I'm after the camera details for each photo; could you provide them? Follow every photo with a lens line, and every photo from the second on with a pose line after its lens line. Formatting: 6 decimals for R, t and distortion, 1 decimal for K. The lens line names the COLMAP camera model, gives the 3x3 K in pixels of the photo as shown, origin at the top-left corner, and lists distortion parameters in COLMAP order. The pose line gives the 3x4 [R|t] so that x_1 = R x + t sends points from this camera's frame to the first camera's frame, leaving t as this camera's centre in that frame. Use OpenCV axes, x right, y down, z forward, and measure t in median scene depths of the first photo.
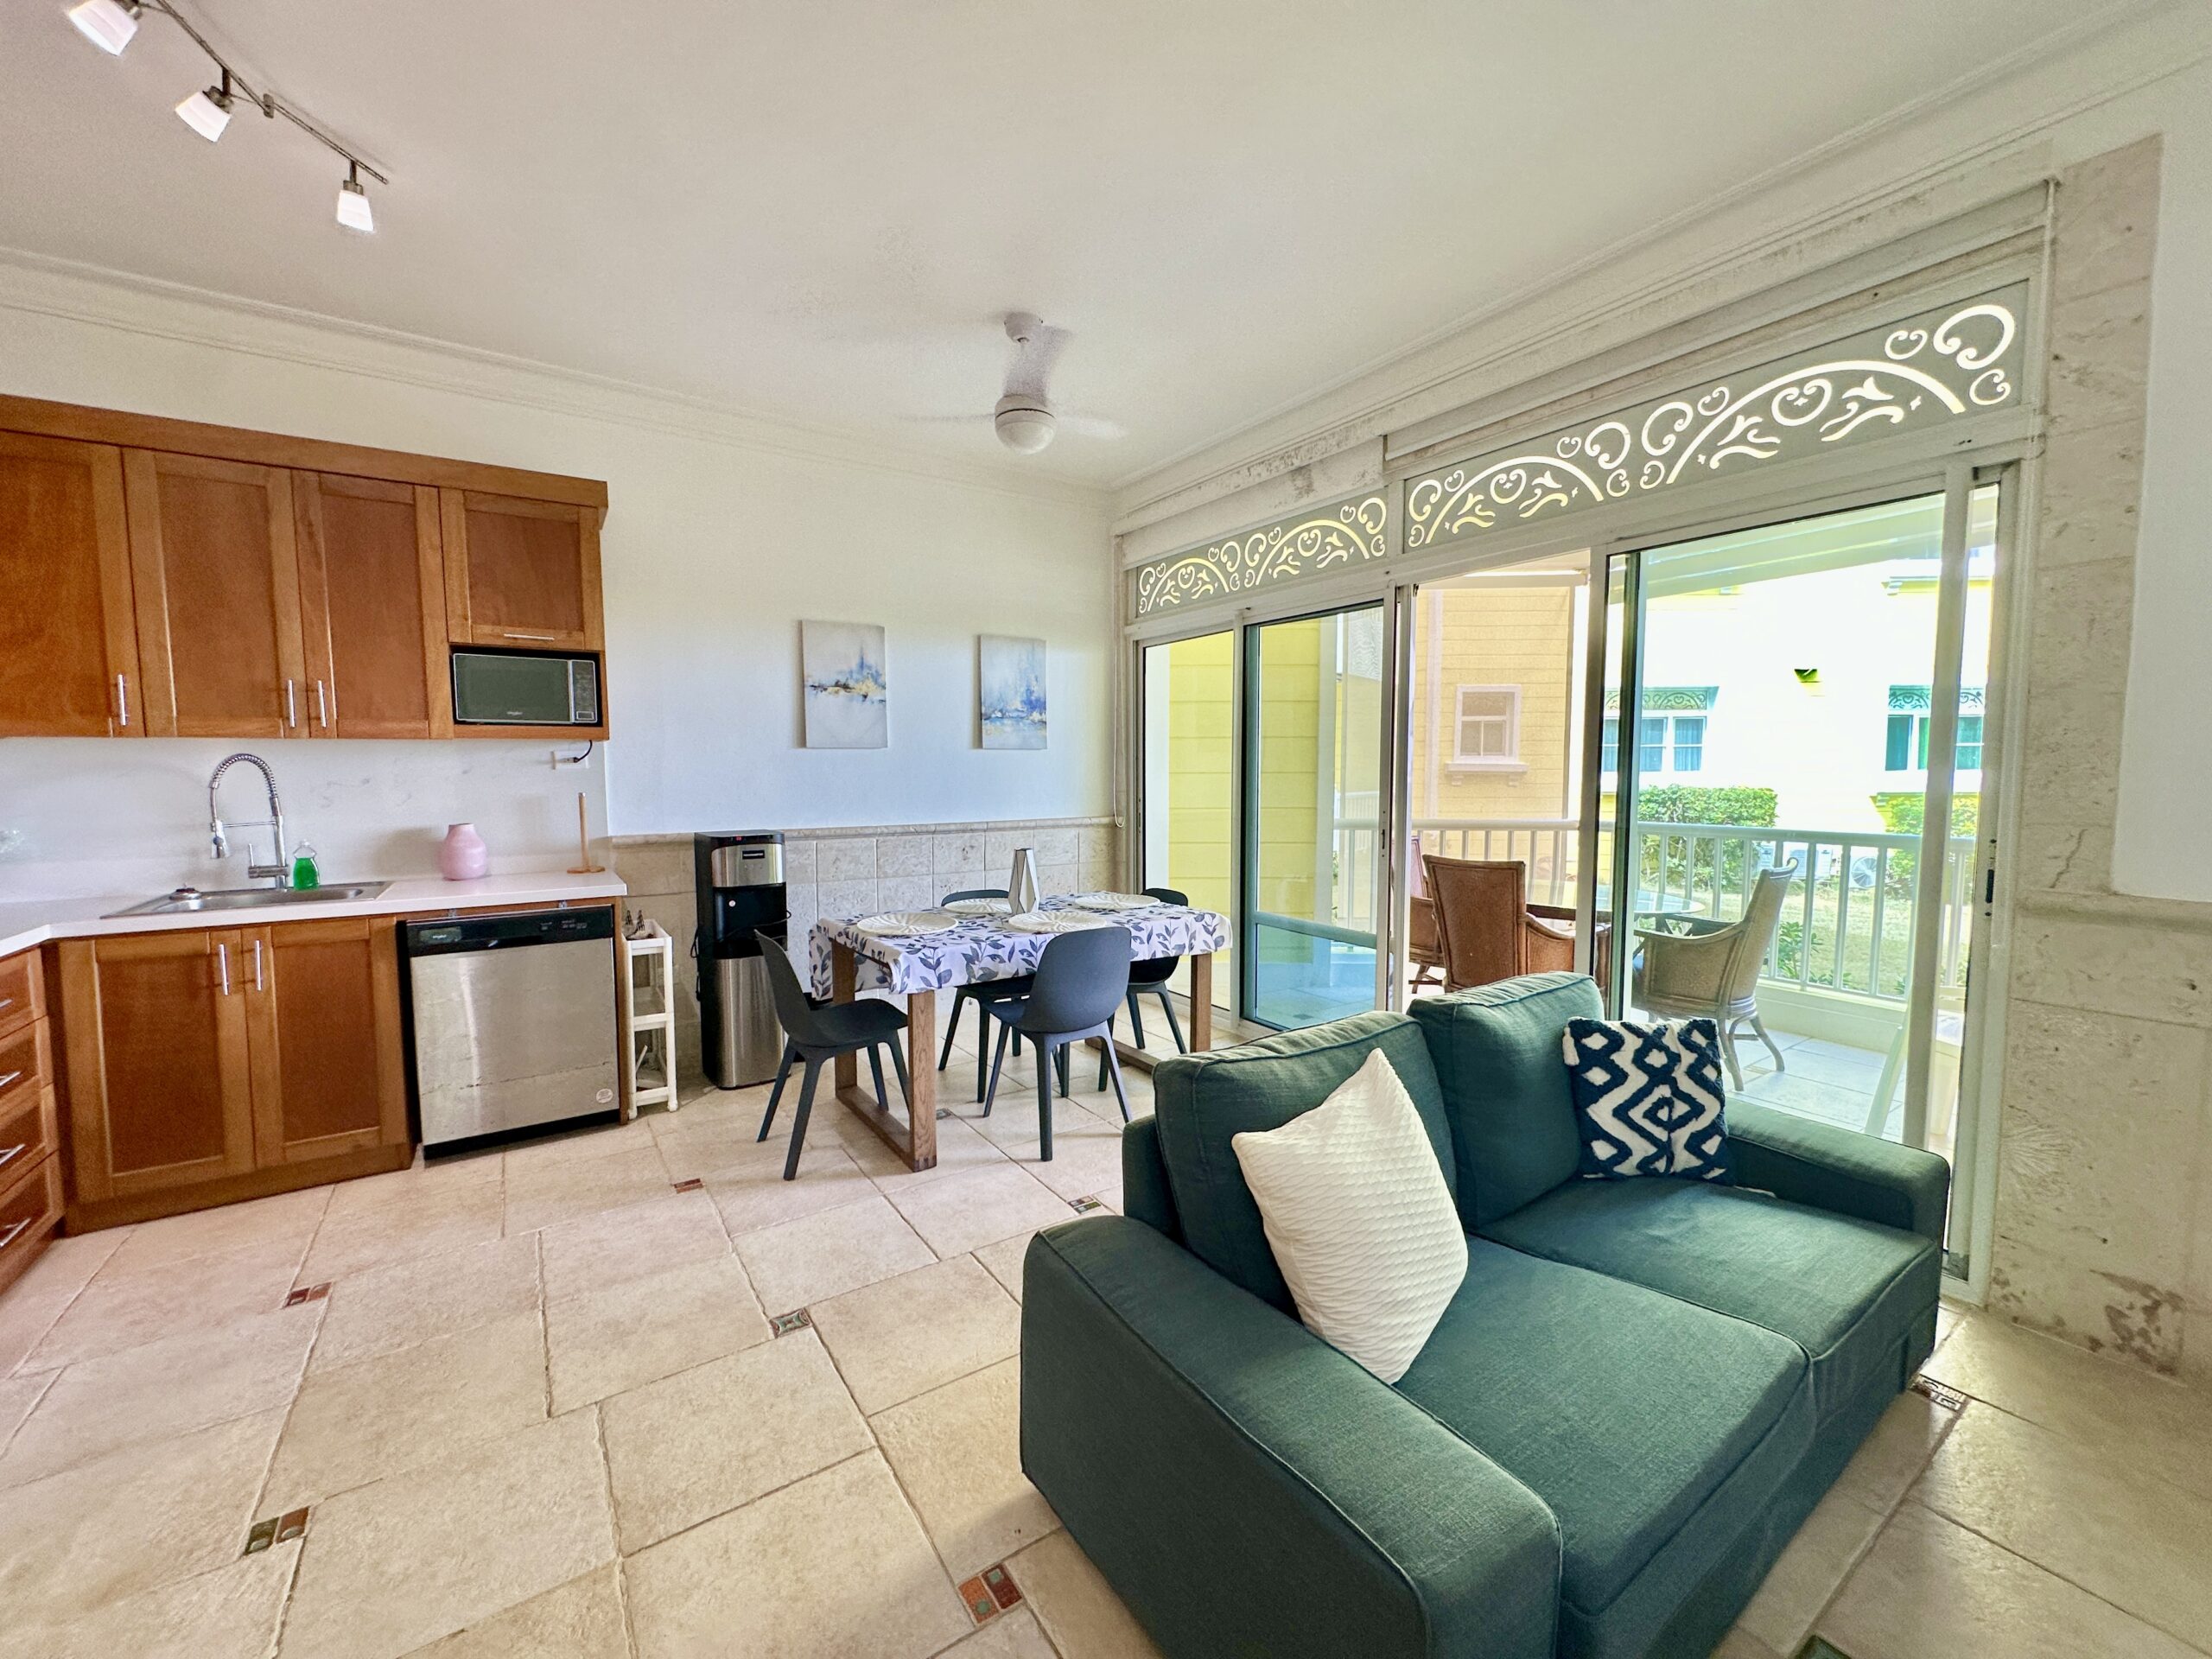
lens RADIAL K [[878.5, 0, 1106.0], [0, 878.5, 829.5], [0, 0, 1]] dist [-0.002384, 0.000013]
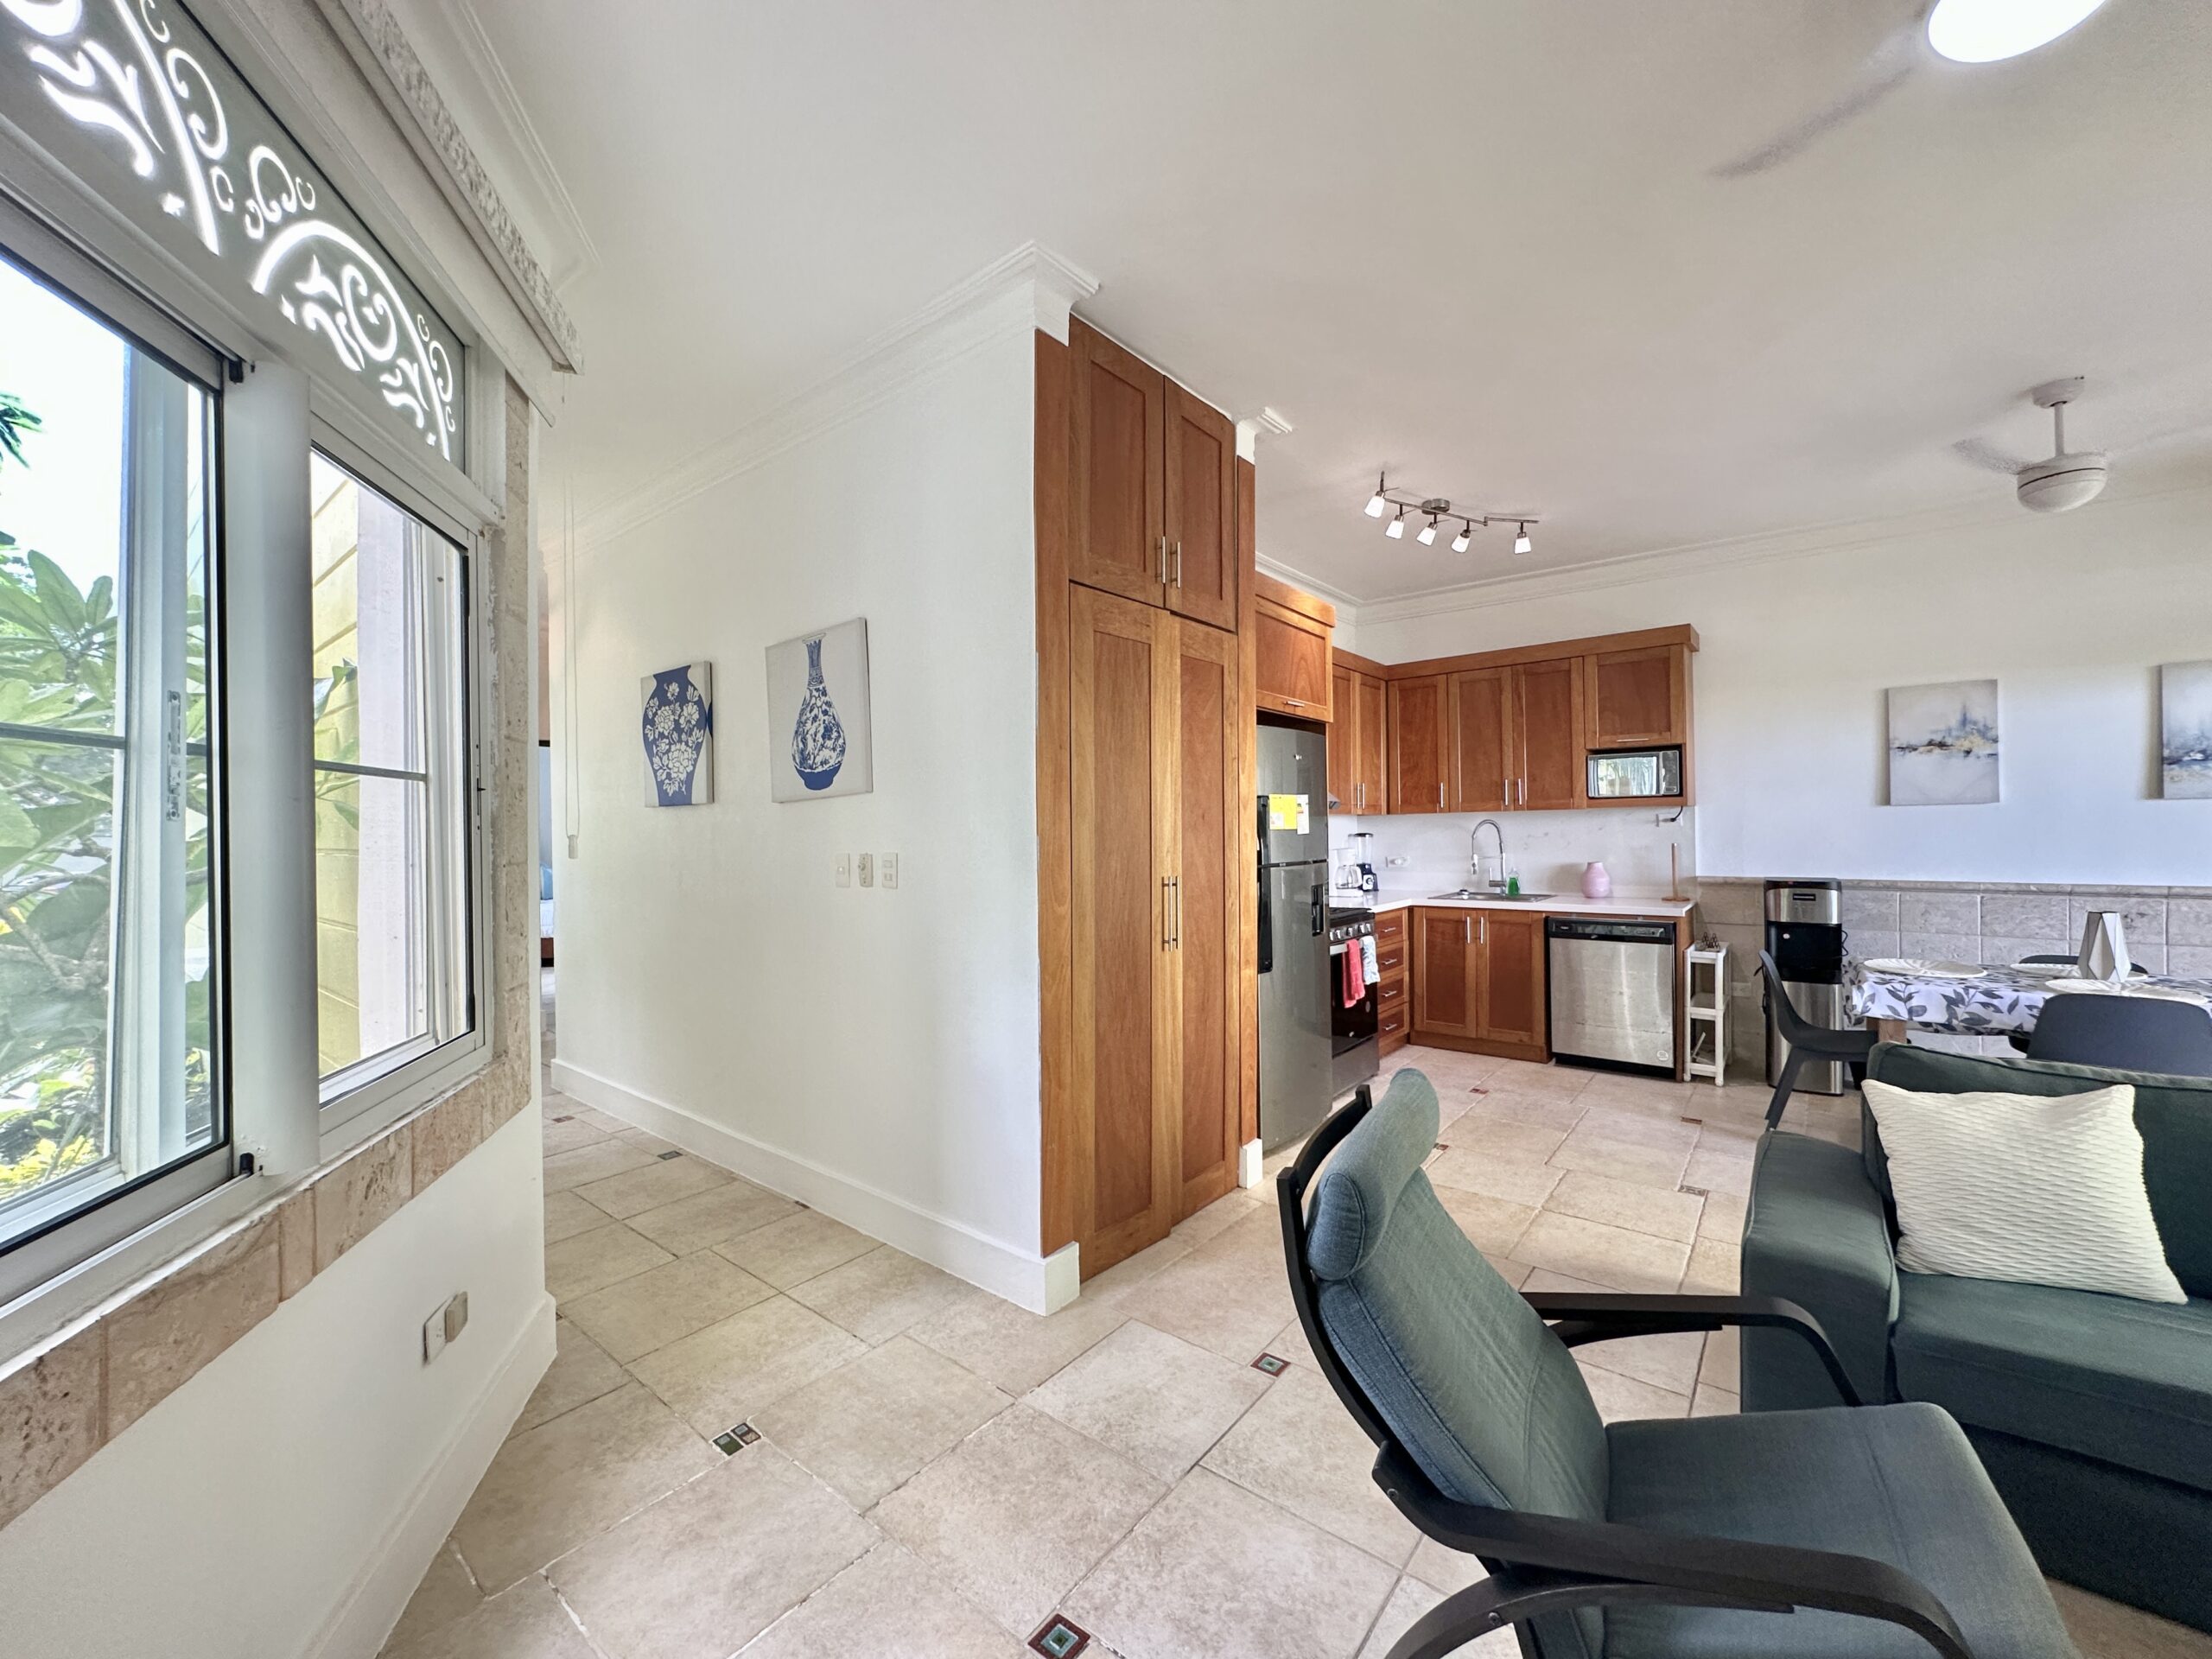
lens RADIAL K [[878.5, 0, 1106.0], [0, 878.5, 829.5], [0, 0, 1]] dist [-0.002384, 0.000013]
pose [[0.289774, 0.000236, -0.957095, 0.544560], [-0.056434, 0.998264, -0.016840, 0.012069], [0.955430, 0.058893, 0.289284, -0.306927]]
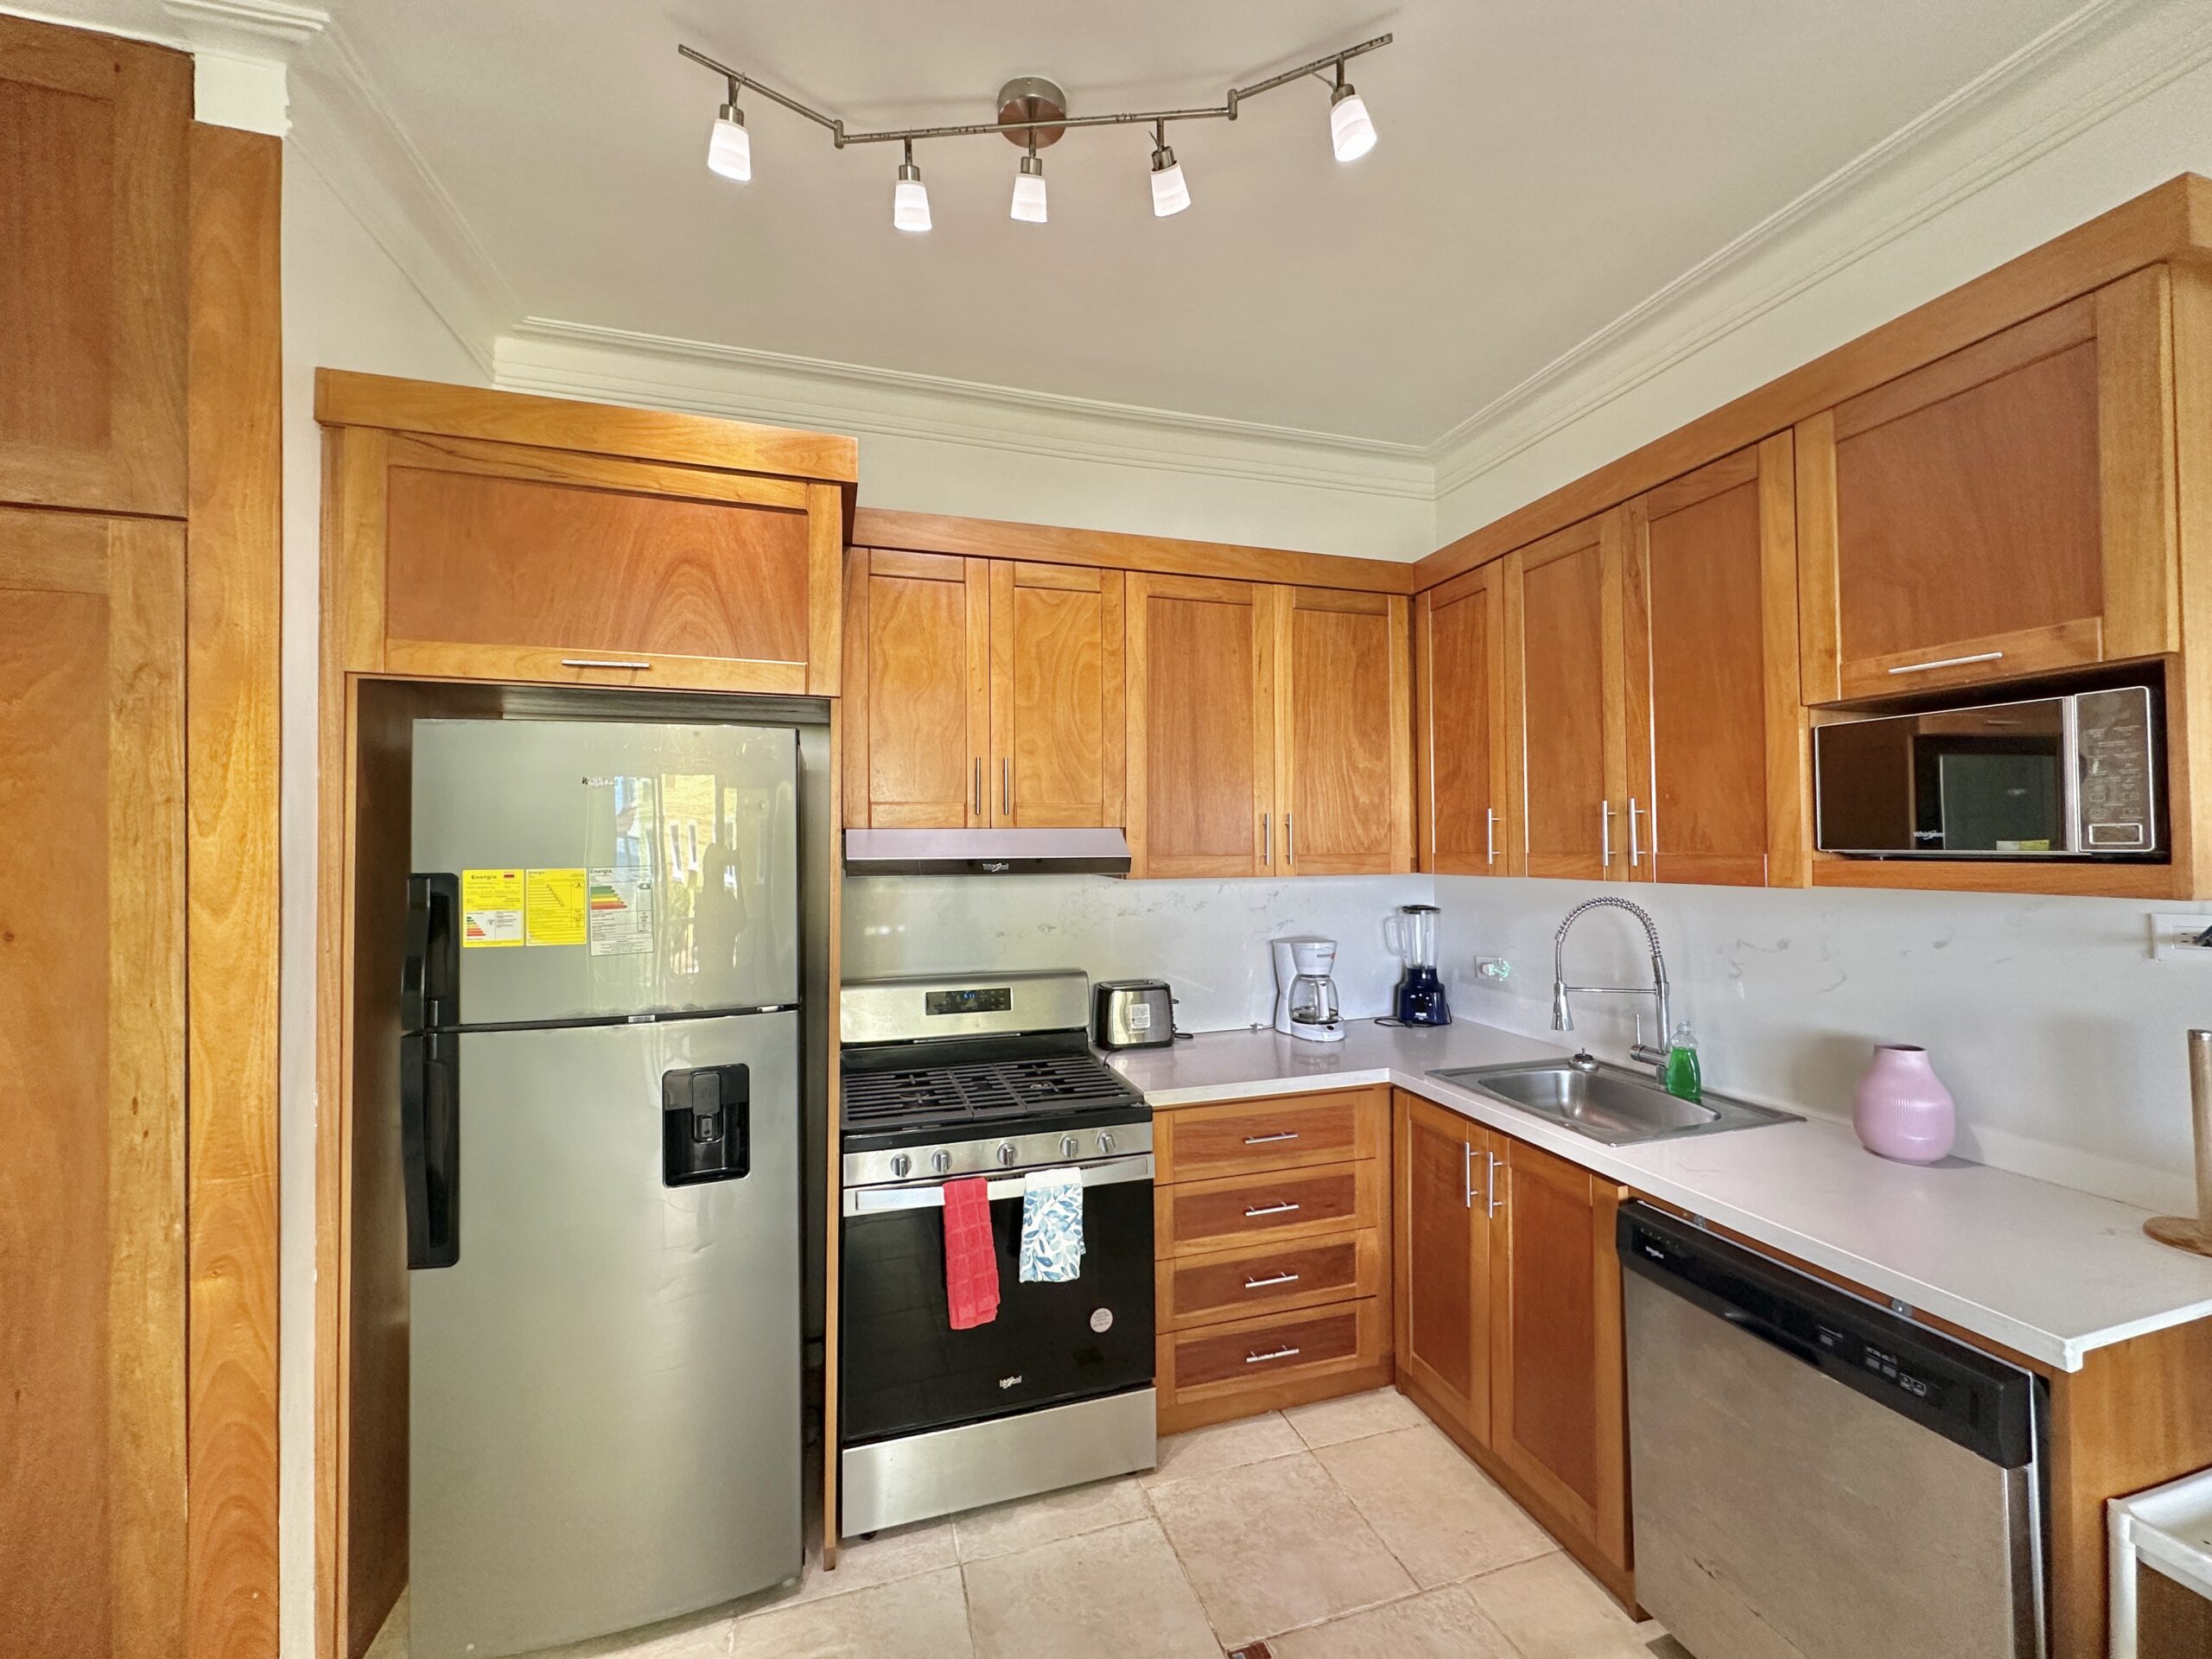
lens RADIAL K [[878.5, 0, 1106.0], [0, 878.5, 829.5], [0, 0, 1]] dist [-0.002384, 0.000013]
pose [[-0.293115, -0.008860, -0.956036, -0.116622], [-0.059170, 0.998208, 0.008891, -0.117830], [0.954244, 0.059175, -0.293114, 0.751322]]
